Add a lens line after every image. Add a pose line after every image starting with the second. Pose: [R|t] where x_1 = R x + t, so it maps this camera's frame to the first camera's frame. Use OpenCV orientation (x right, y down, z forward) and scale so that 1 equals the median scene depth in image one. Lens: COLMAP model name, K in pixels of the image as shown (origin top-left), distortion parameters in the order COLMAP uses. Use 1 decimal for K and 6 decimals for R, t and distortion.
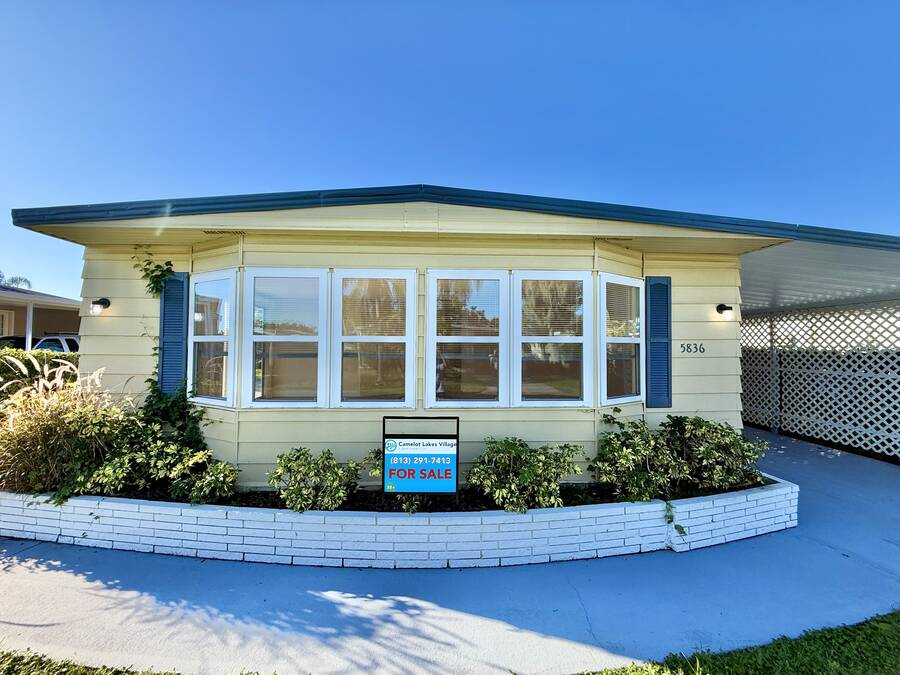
lens RADIAL K [[357.9, 0, 447.0], [0, 357.9, 336.9], [0, 0, 1]] dist [-0.000686, 0.000888]
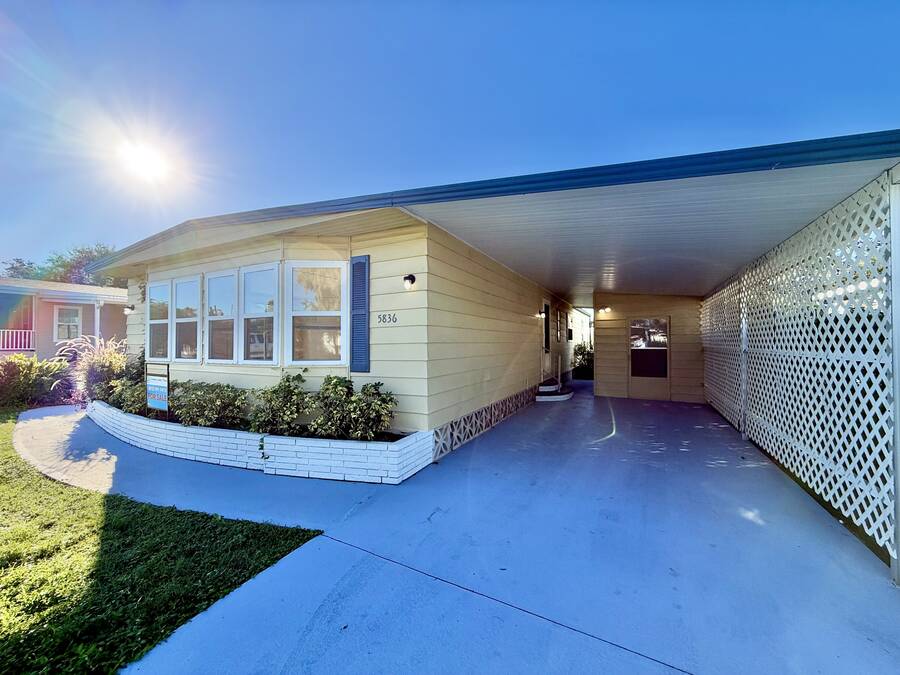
lens RADIAL K [[357.9, 0, 454.5], [0, 357.9, 340.6], [0, 0, 1]] dist [-0.000686, 0.000888]
pose [[0.872665, -0.013640, -0.488128, 1.423142], [0.021281, 0.999722, 0.010112, 0.093553], [0.487855, -0.019212, 0.872713, 0.163301]]
